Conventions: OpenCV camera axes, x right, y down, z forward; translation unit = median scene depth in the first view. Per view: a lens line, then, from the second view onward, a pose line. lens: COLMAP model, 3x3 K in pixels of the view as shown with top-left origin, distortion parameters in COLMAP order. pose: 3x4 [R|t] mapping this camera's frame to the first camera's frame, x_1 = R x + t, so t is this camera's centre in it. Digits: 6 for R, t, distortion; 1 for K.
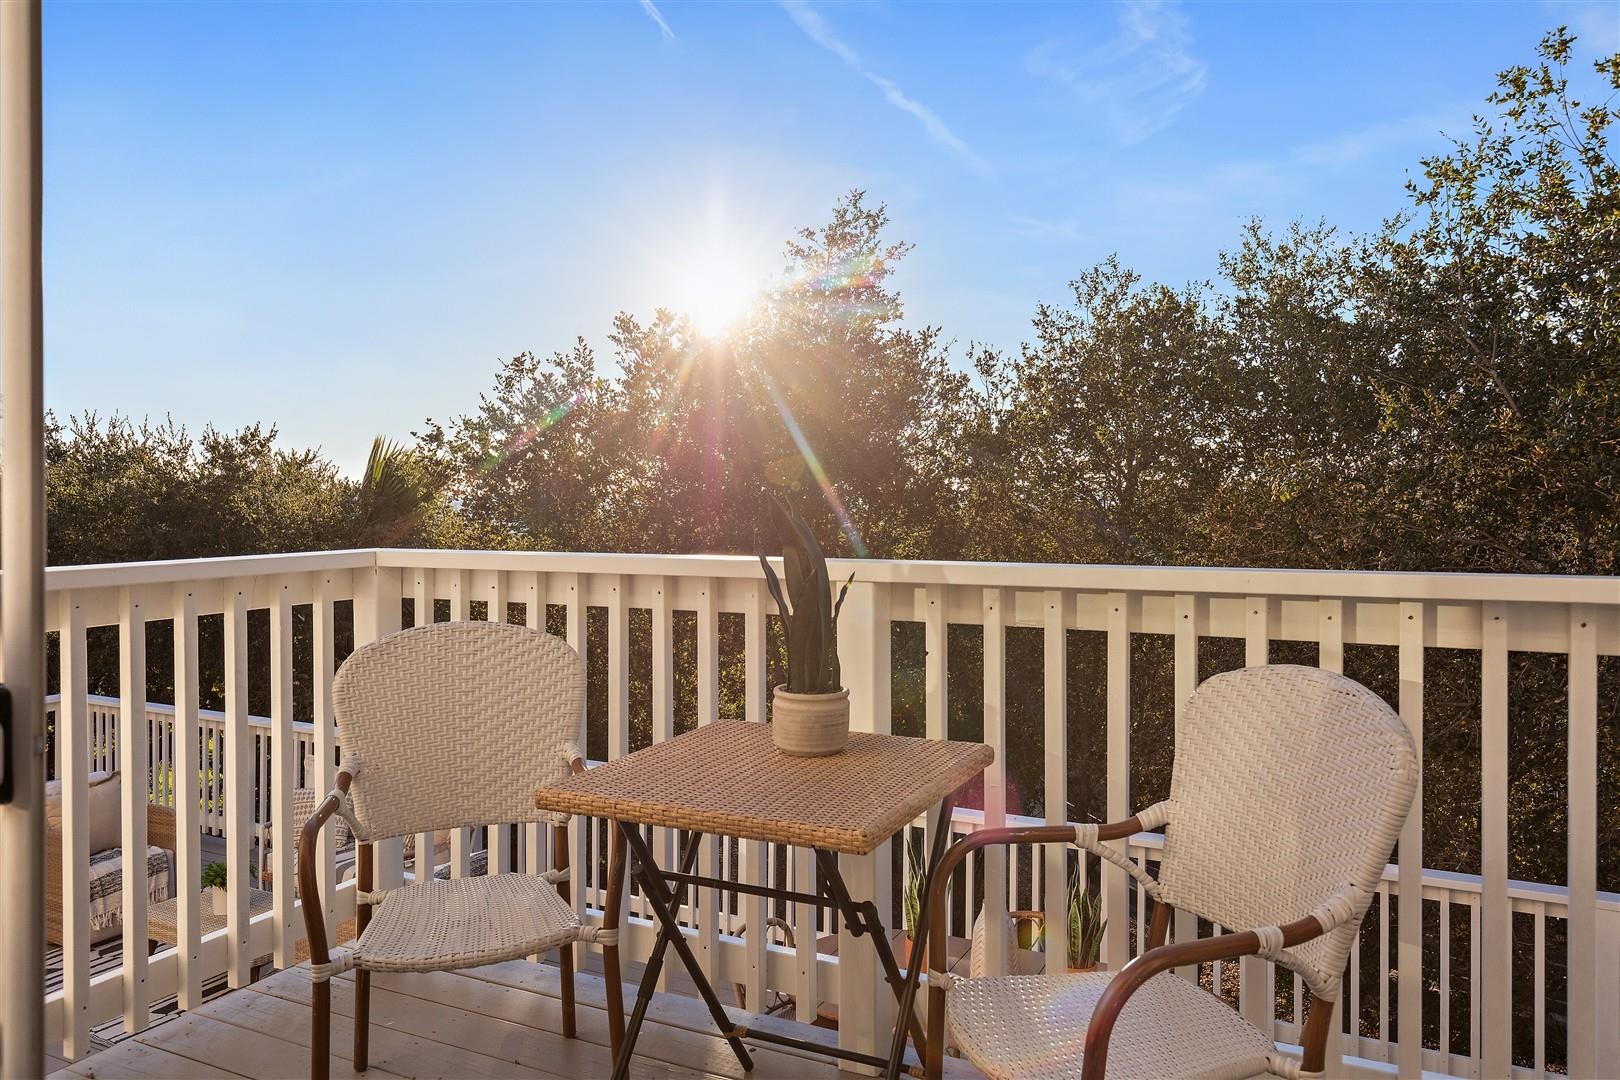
lens RADIAL K [[1164.3, 0, 836.0], [0, 1164.3, 492.4], [0, 0, 1]] dist [0.005954, 0.002289]
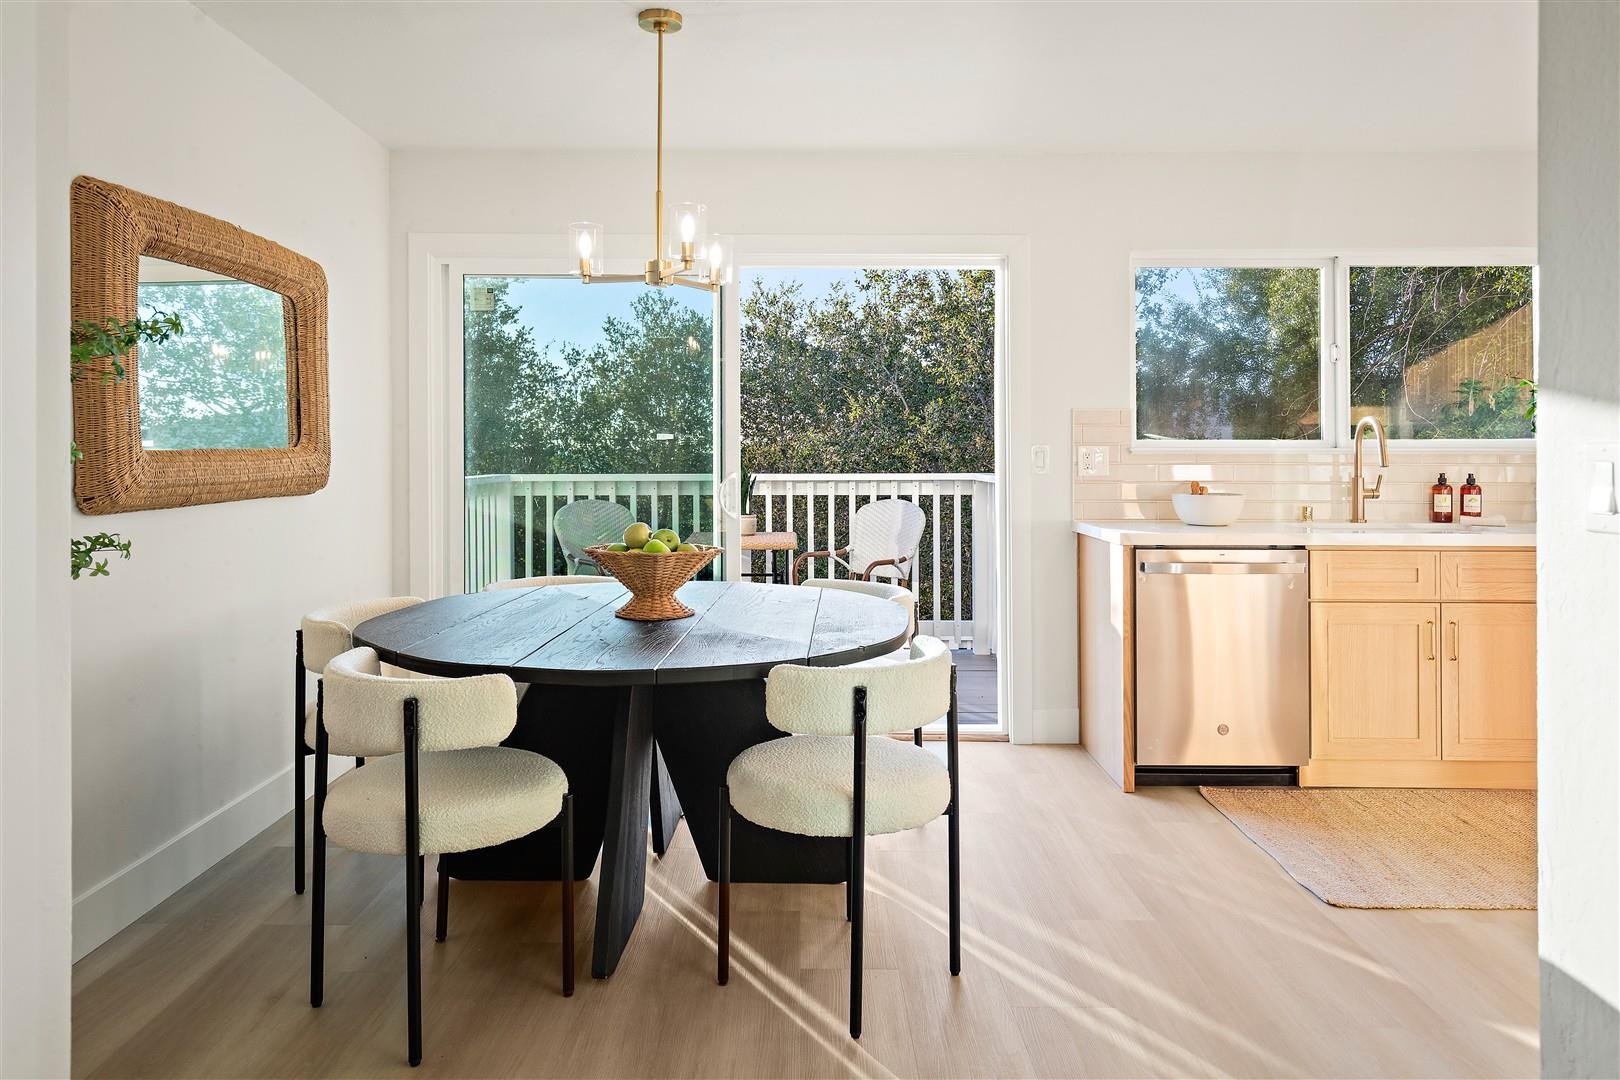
lens RADIAL K [[1090.4, 0, 813.3], [0, 1090.4, 460.6], [0, 0, 1]] dist [0.003053, 0.001190]
pose [[0.888285, 0.001175, 0.459291, -0.214332], [-0.005250, 0.999957, 0.007596, 0.001467], [-0.459262, -0.009159, 0.888254, -0.293354]]
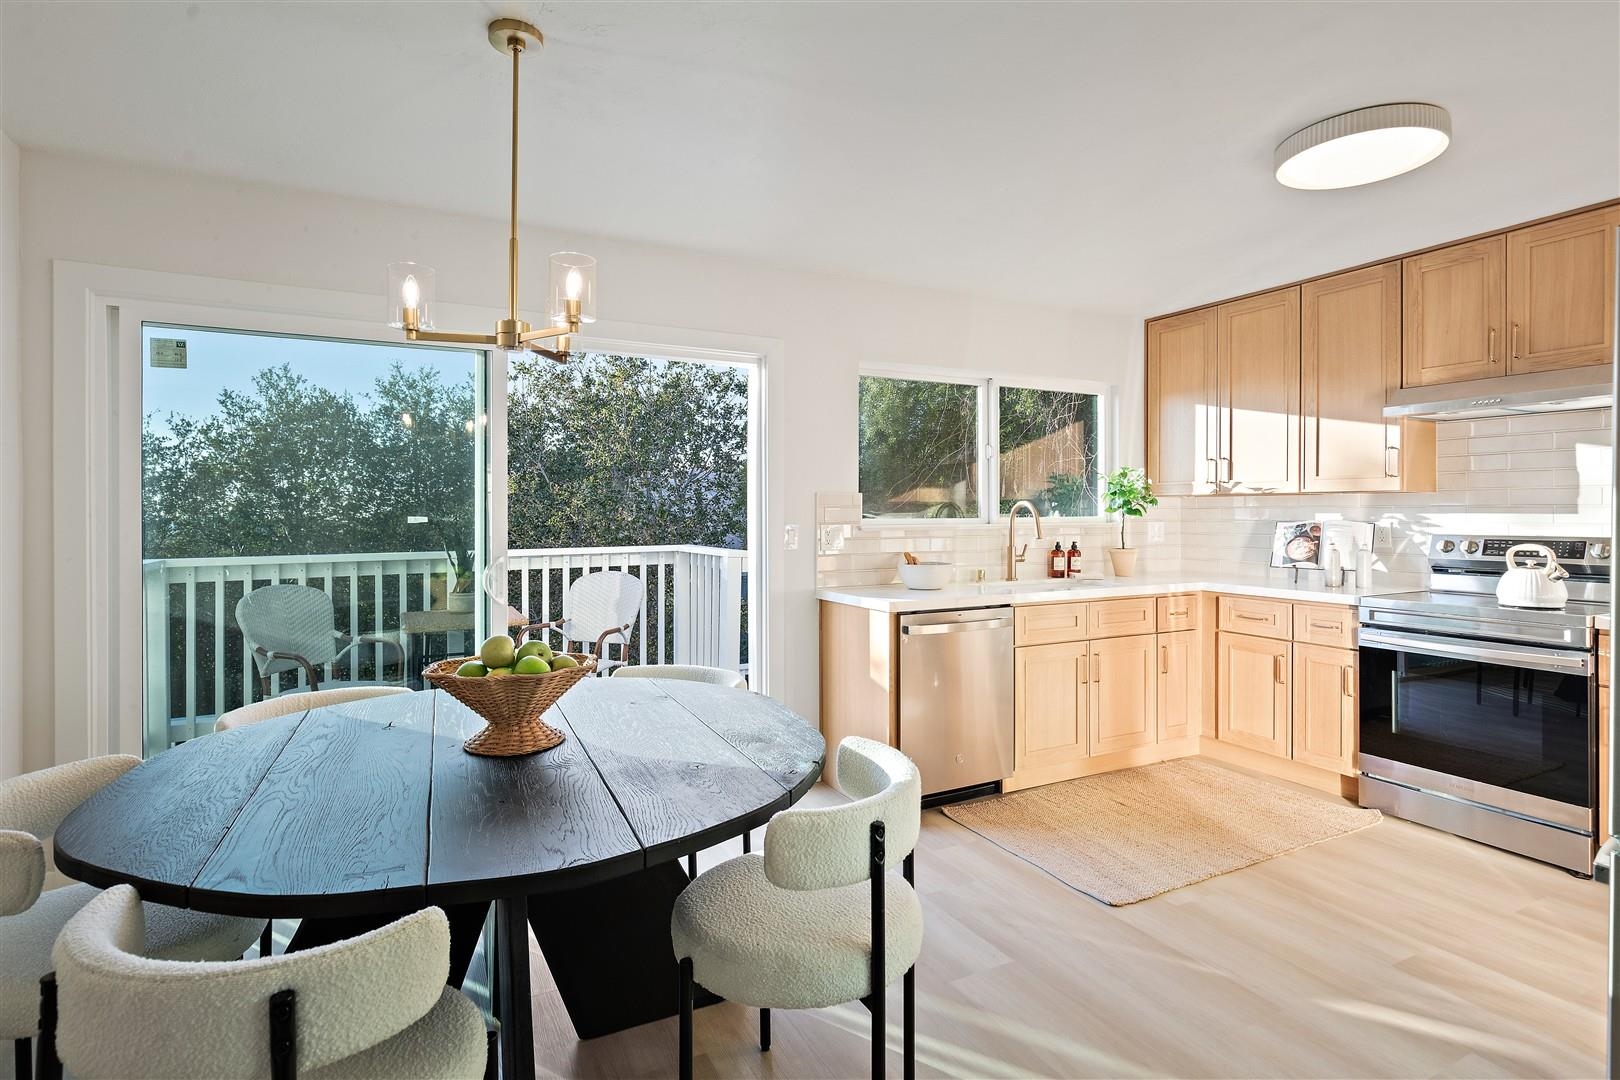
lens RADIAL K [[818.1, 0, 836.6], [0, 818.1, 513.8], [0, 0, 1]] dist [0.000276, 0.000129]
pose [[0.566135, 0.001771, 0.824311, -0.227779], [0.001855, 0.999992, -0.003423, -0.005151], [-0.824311, 0.003467, 0.566127, -0.180357]]
